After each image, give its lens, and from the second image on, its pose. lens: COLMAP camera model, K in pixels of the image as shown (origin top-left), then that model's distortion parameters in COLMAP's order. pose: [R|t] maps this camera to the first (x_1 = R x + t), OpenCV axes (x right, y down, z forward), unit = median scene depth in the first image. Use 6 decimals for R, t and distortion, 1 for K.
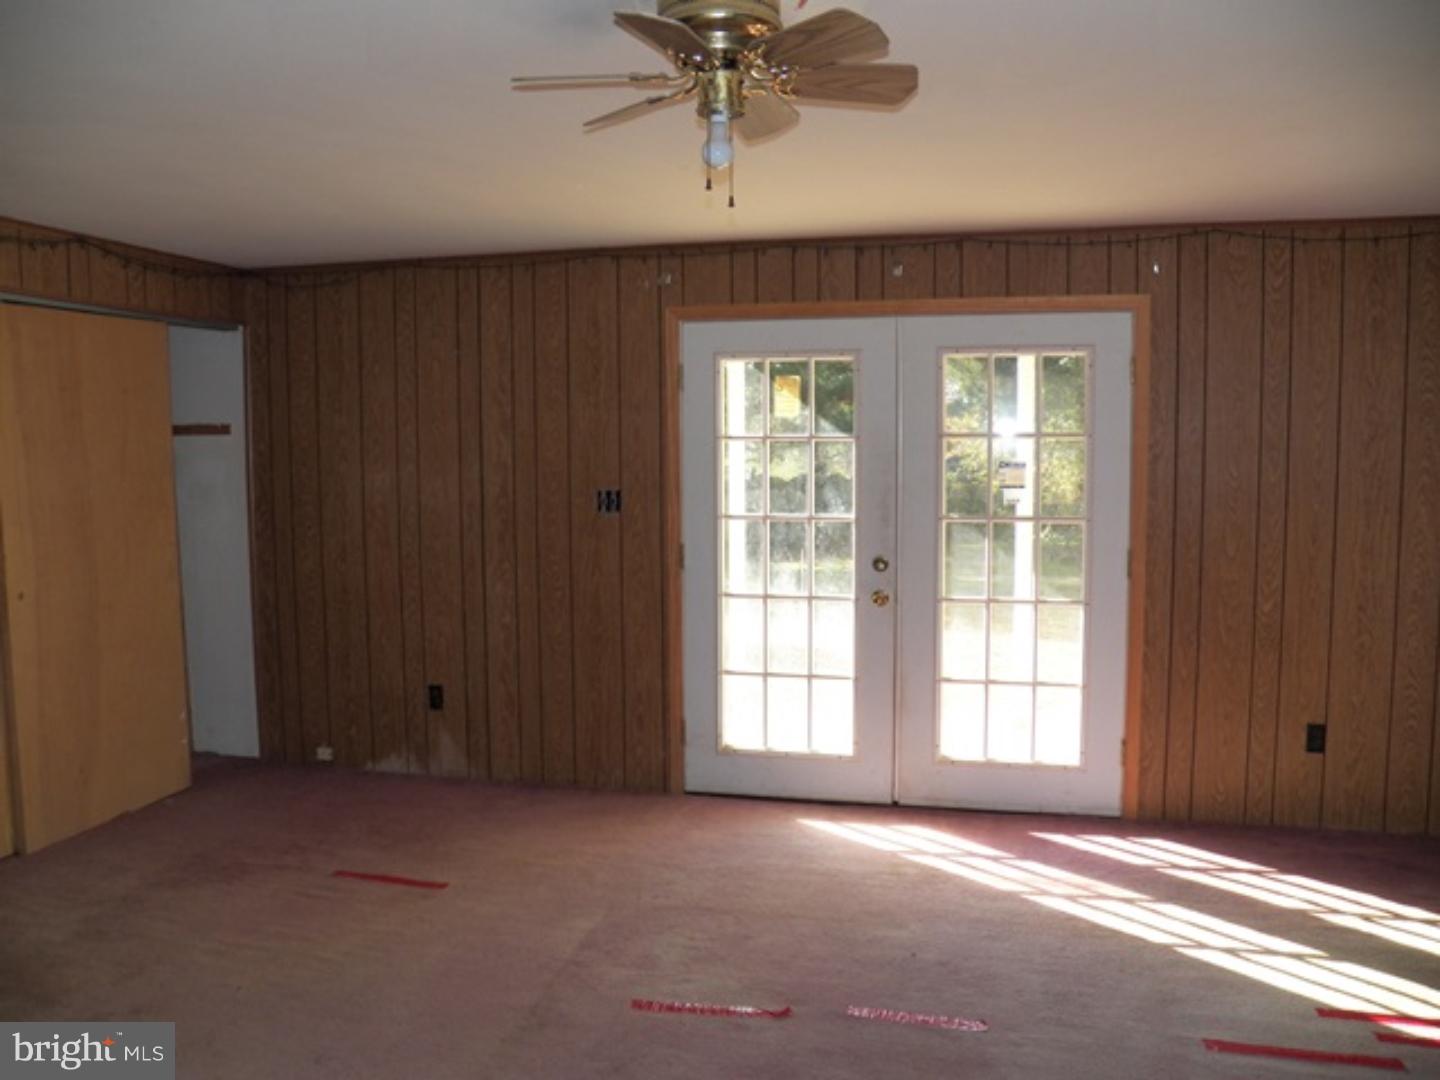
lens RADIAL K [[1165.0, 0, 719.2], [0, 1165.0, 545.4], [0, 0, 1]] dist [-0.107151, 0.038993]
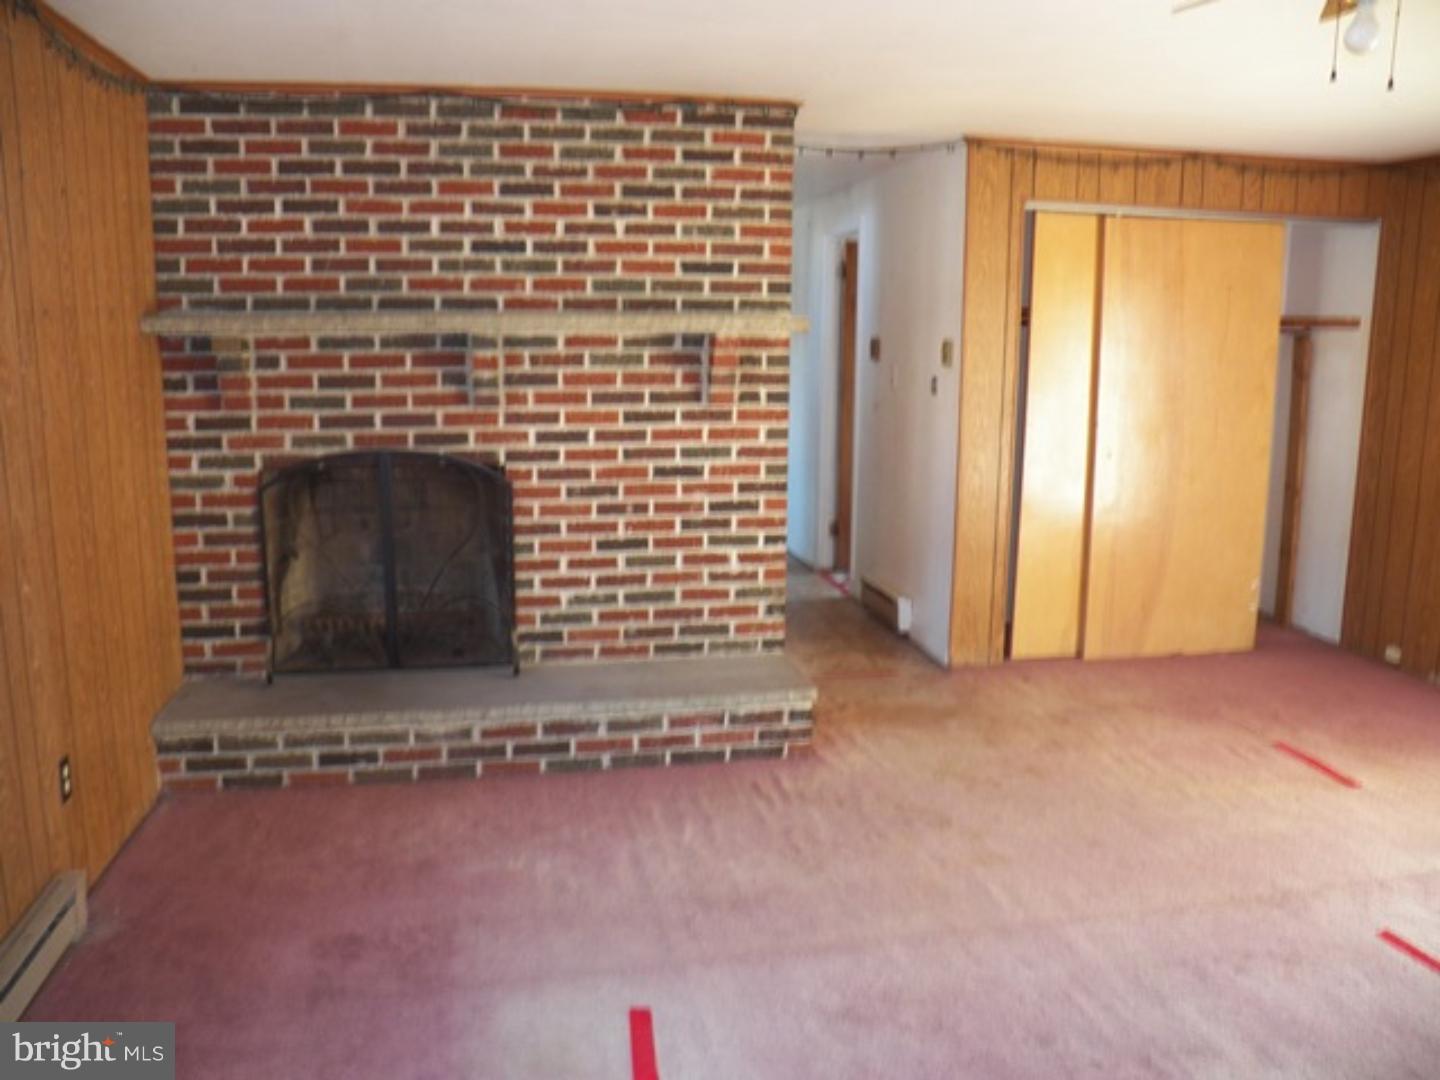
lens RADIAL K [[1165.0, 0, 716.0], [0, 1165.0, 538.3], [0, 0, 1]] dist [-0.107151, 0.038993]
pose [[0.410608, 0.166293, -0.896520, 0.327723], [-0.085856, 0.985912, 0.143552, -0.008408], [0.907761, 0.018027, 0.419101, 0.066774]]
